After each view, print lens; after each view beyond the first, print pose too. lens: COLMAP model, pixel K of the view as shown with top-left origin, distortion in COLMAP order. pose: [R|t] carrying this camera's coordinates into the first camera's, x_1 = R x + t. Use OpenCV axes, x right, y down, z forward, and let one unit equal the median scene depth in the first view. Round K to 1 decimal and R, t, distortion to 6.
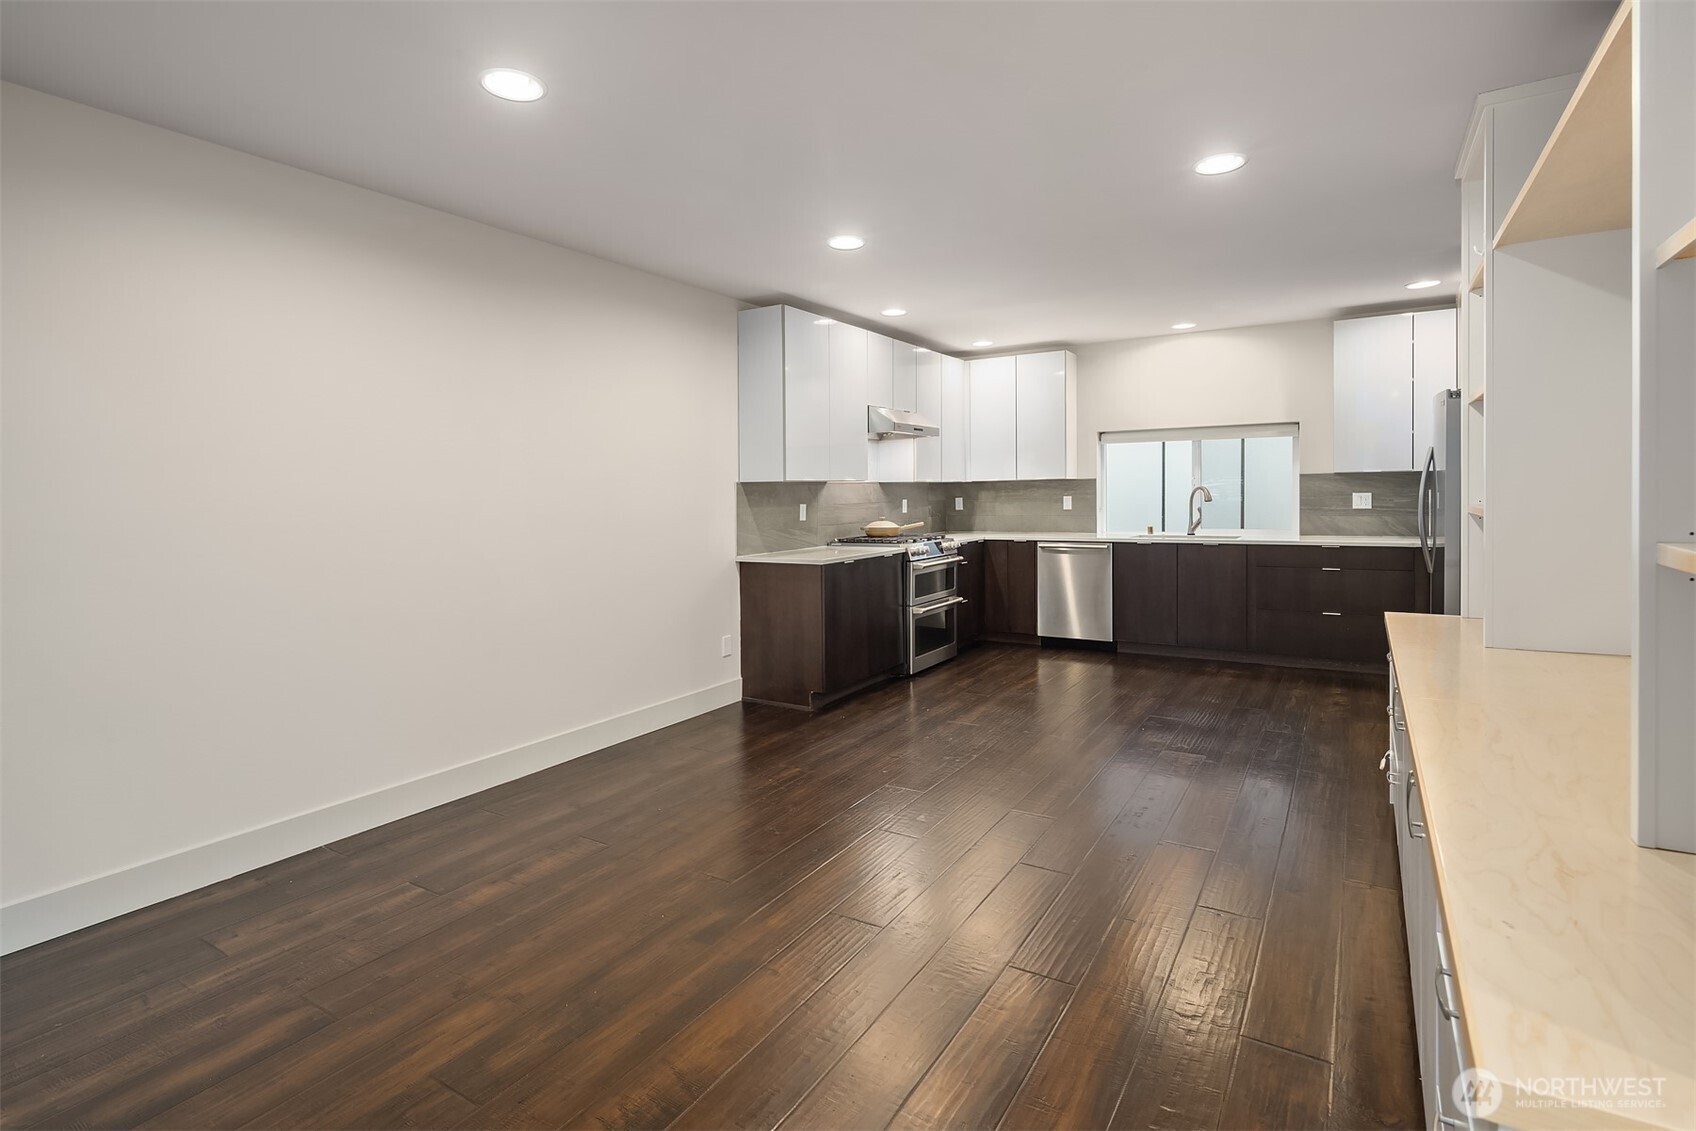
lens RADIAL K [[836.9, 0, 844.7], [0, 836.9, 491.4], [0, 0, 1]] dist [0.002057, 0.000210]
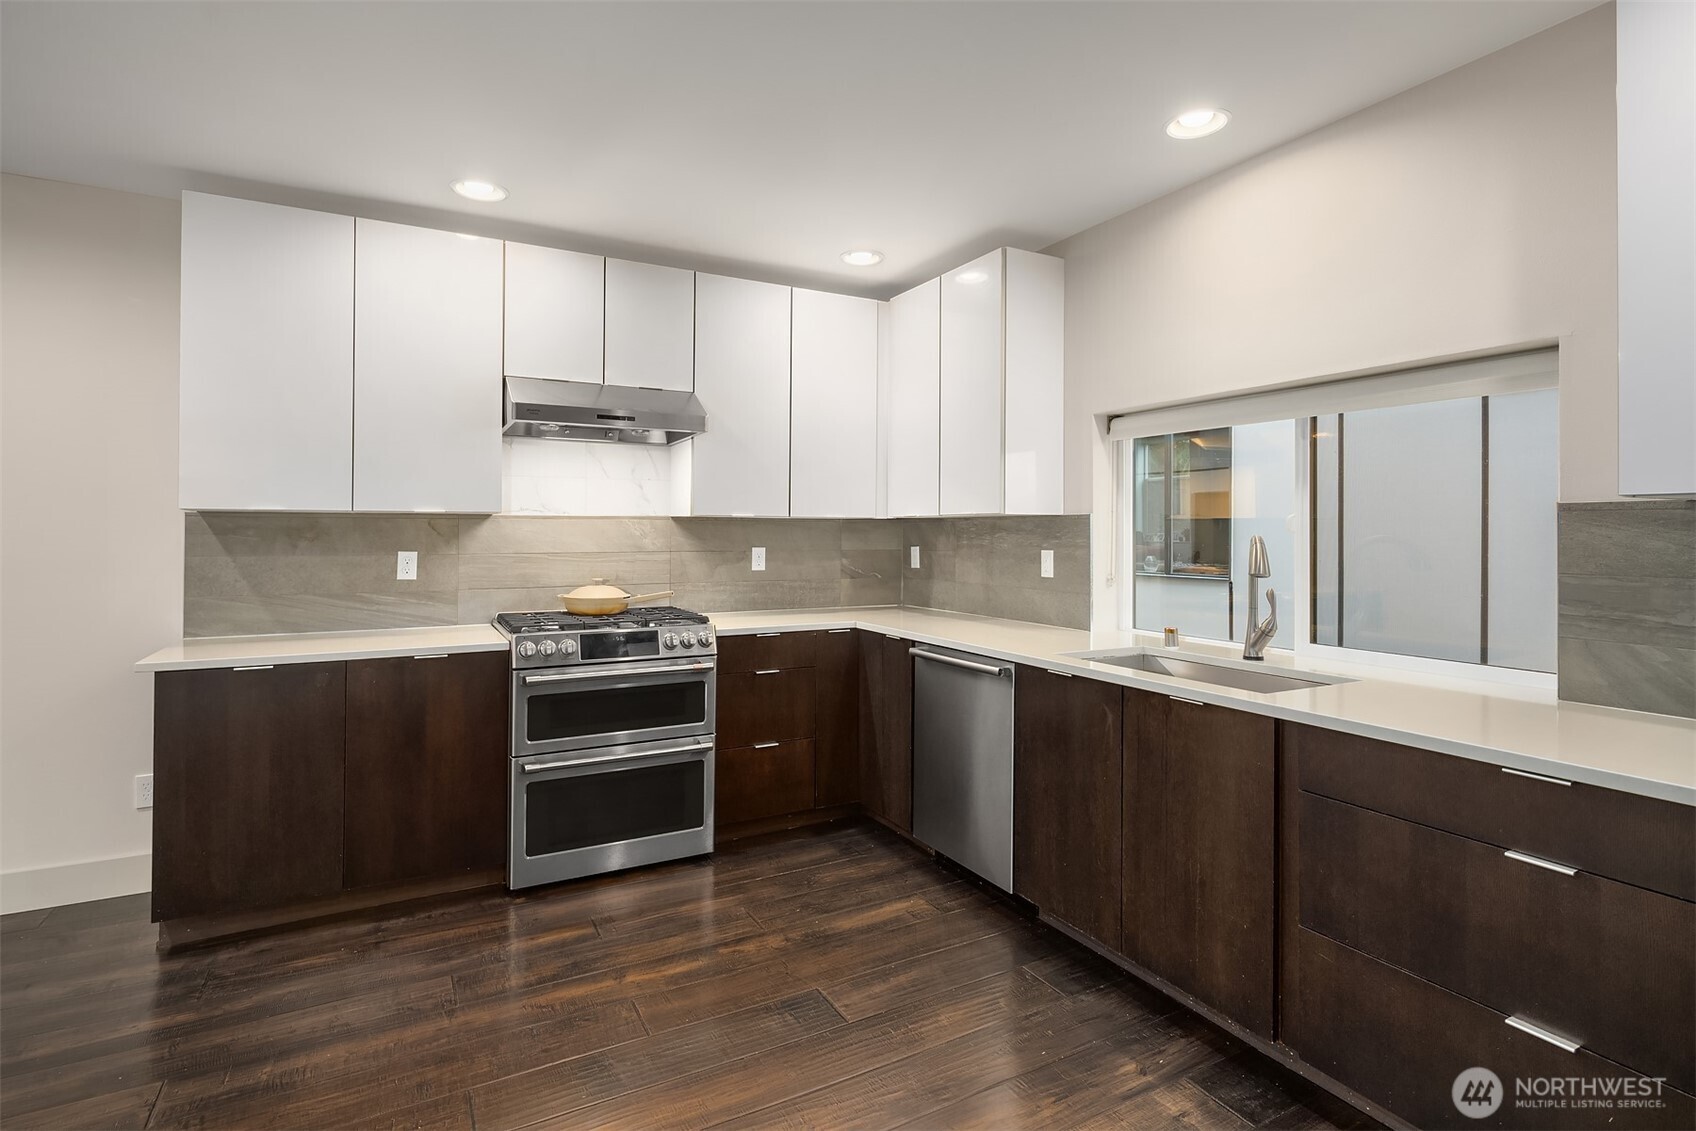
lens RADIAL K [[841.8, 0, 848.2], [0, 841.8, 517.9], [0, 0, 1]] dist [0.000759, 0.000125]
pose [[0.867683, 0.009838, -0.497021, 0.470876], [-0.016660, 0.999818, -0.009294, -0.007496], [0.496839, 0.016345, 0.867689, 0.594831]]
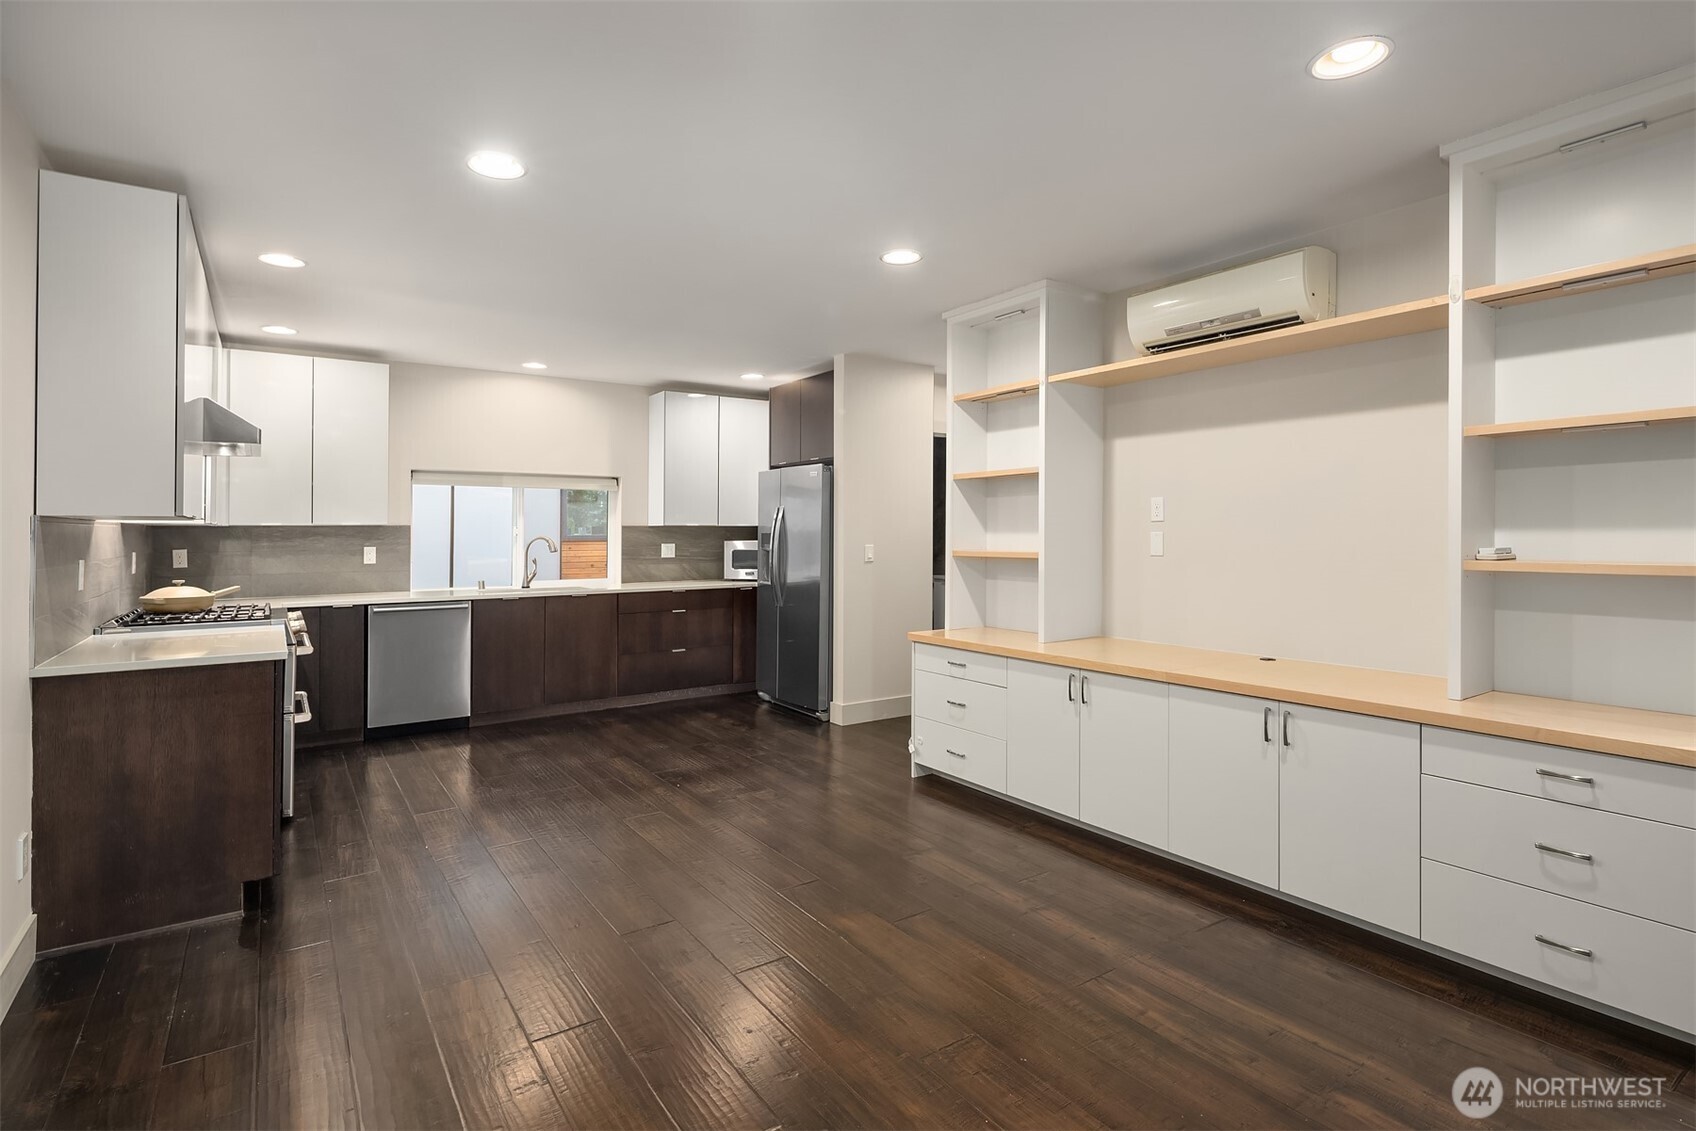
lens RADIAL K [[830.2, 0, 847.1], [0, 830.2, 534.1], [0, 0, 1]] dist [0.001270, 0.000208]
pose [[0.402547, 0.015420, 0.915269, -0.313752], [-0.001508, 0.999868, -0.016182, 0.006353], [-0.915398, 0.005134, 0.402517, 0.309355]]
